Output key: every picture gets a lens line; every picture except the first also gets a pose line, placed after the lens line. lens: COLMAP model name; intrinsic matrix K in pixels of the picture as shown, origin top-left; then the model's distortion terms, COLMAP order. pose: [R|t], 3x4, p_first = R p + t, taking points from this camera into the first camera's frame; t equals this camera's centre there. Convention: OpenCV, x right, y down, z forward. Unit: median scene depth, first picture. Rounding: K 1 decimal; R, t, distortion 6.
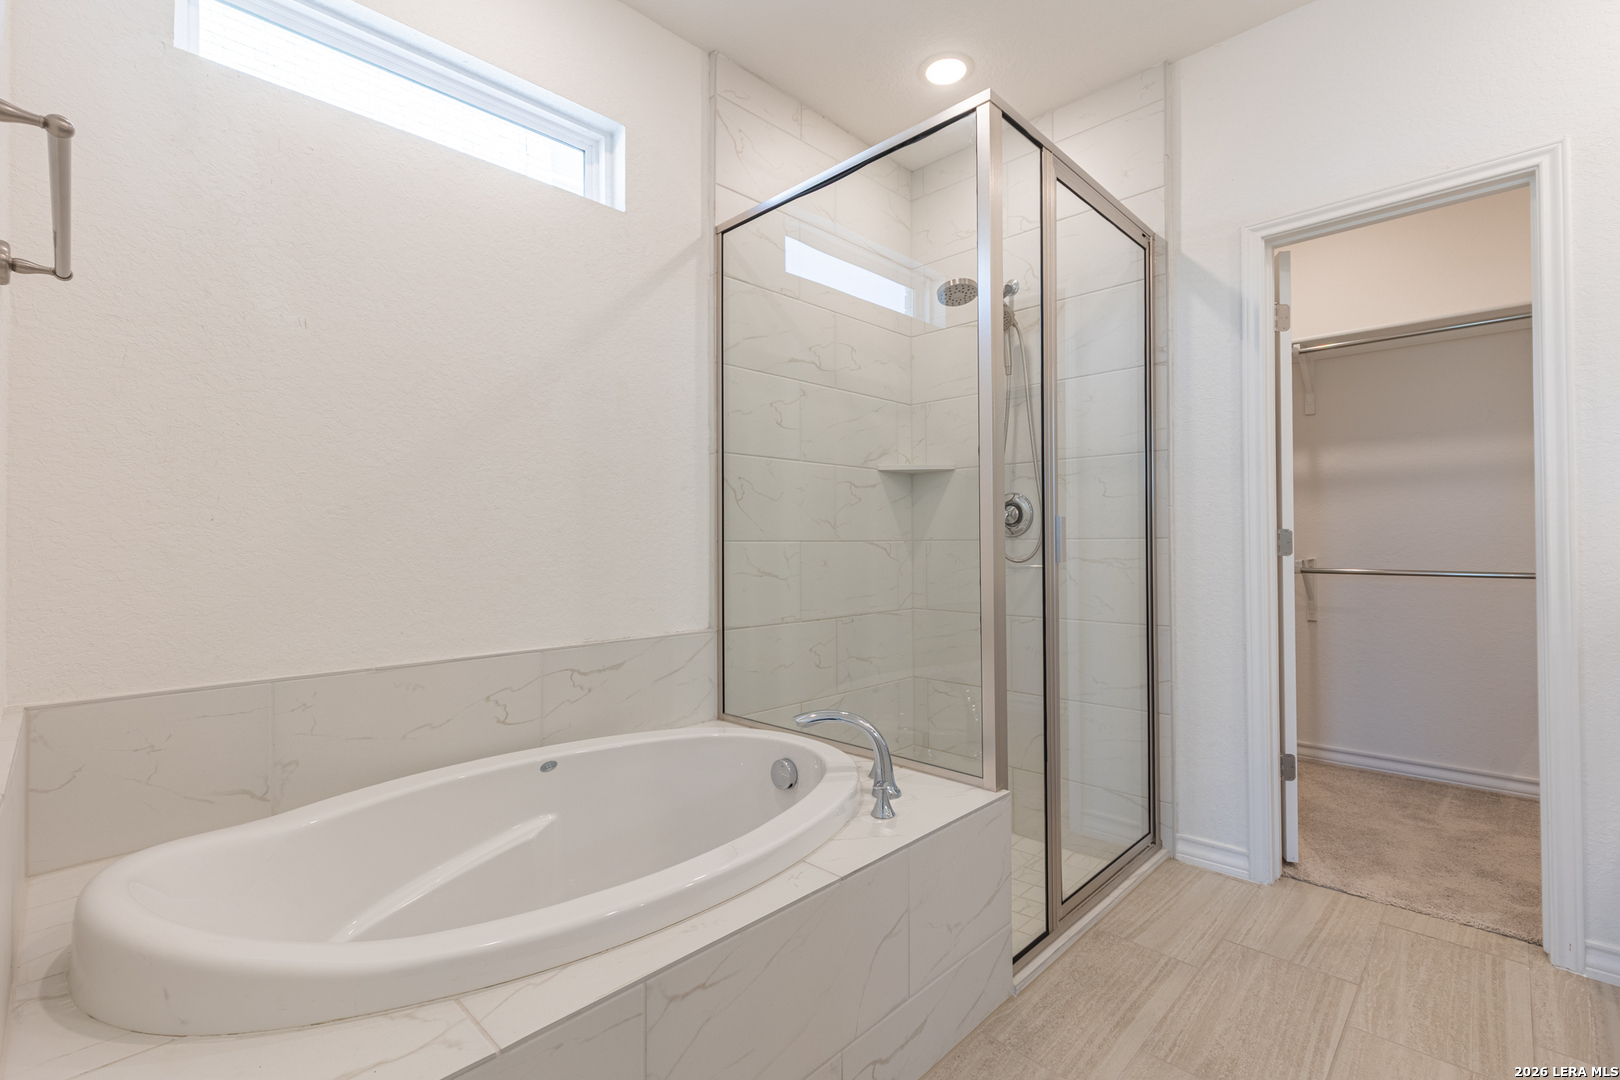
lens RADIAL K [[728.3, 0, 815.1], [0, 728.3, 536.3], [0, 0, 1]] dist [0.007295, -0.000504]
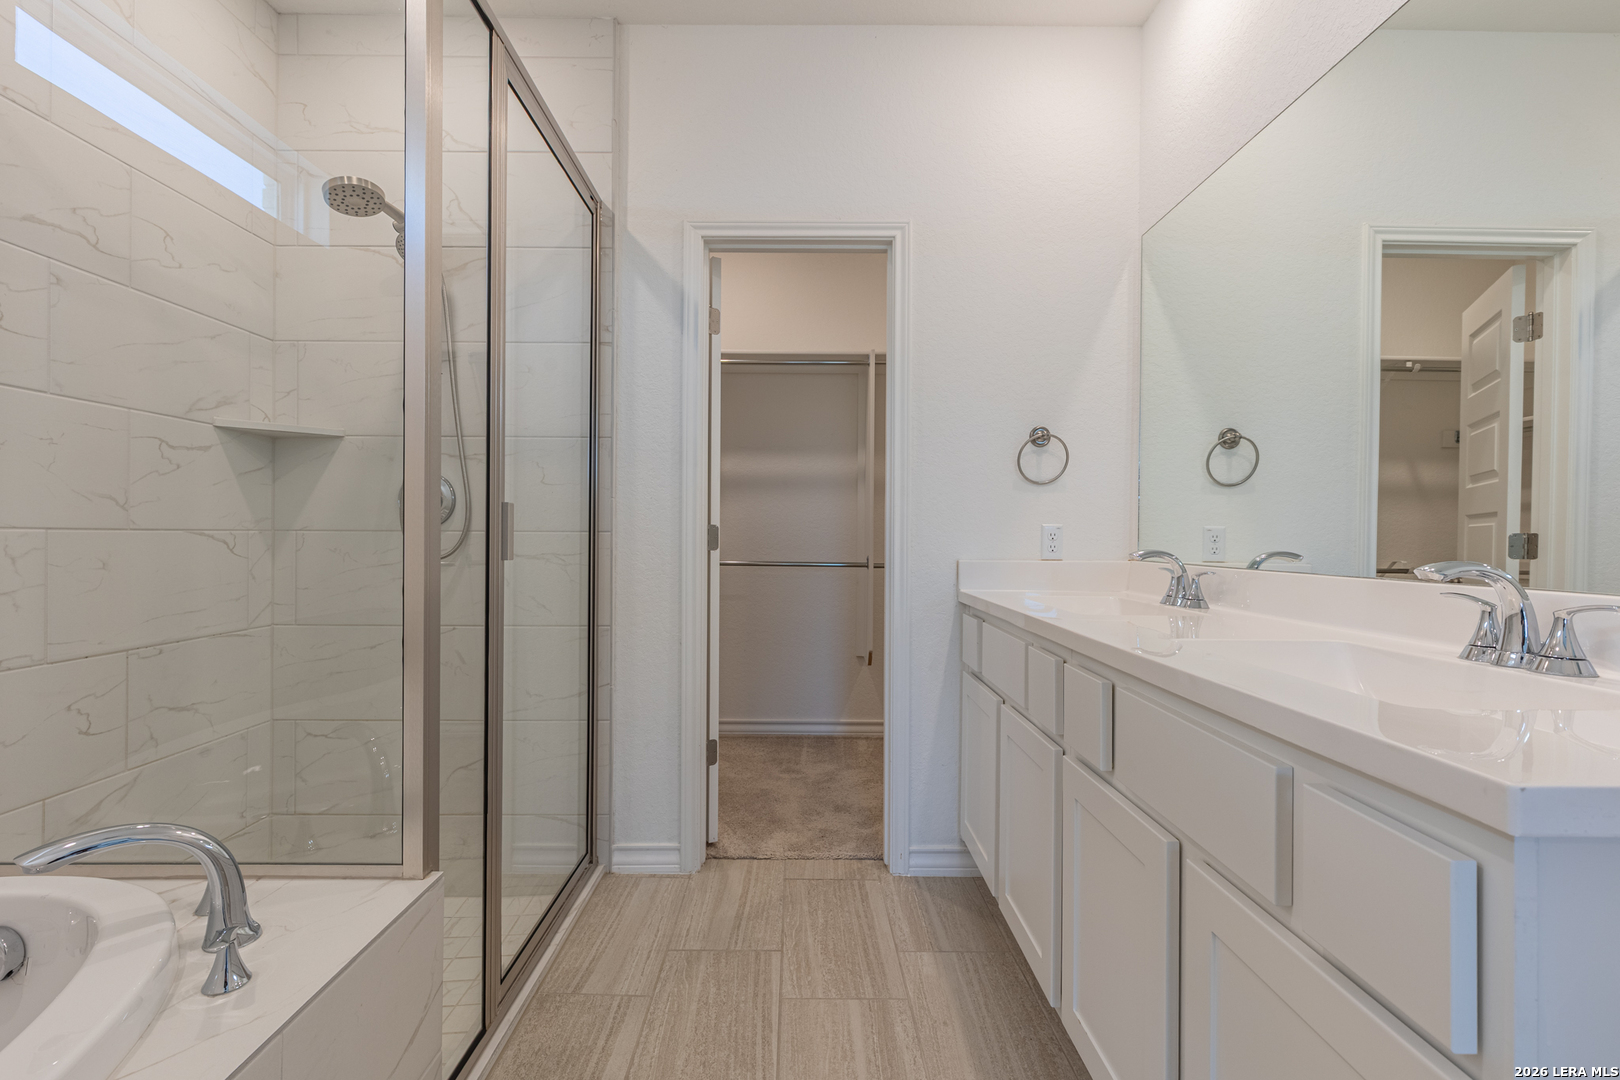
lens RADIAL K [[735.9, 0, 798.8], [0, 735.9, 535.7], [0, 0, 1]] dist [0.005336, -0.000237]
pose [[0.720452, 0.009835, 0.693435, 0.004083], [-0.016707, 0.999855, 0.003177, 0.000397], [-0.693304, -0.013874, 0.720512, 0.161688]]
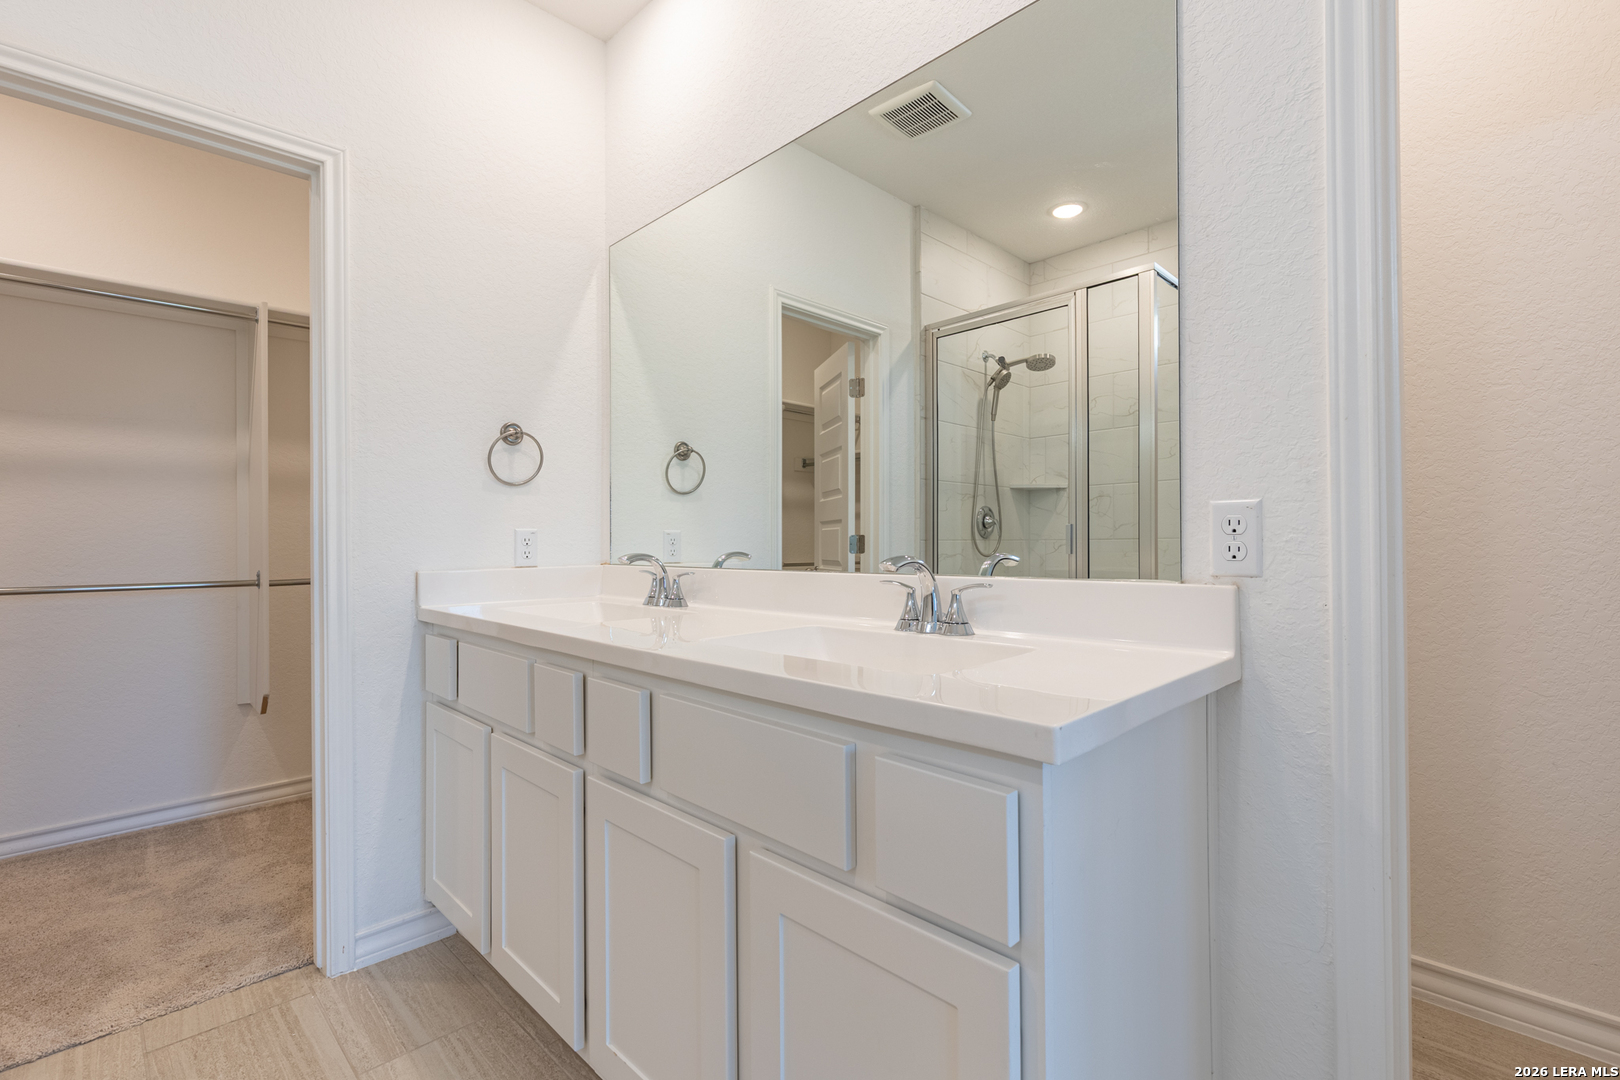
lens RADIAL K [[731.1, 0, 810.7], [0, 731.1, 536.6], [0, 0, 1]] dist [0.002297, -0.000476]
pose [[0.020240, 0.009452, 0.999750, 0.023226], [-0.000659, 0.999955, -0.009440, 0.000598], [-0.999795, -0.000467, 0.020245, 0.263154]]
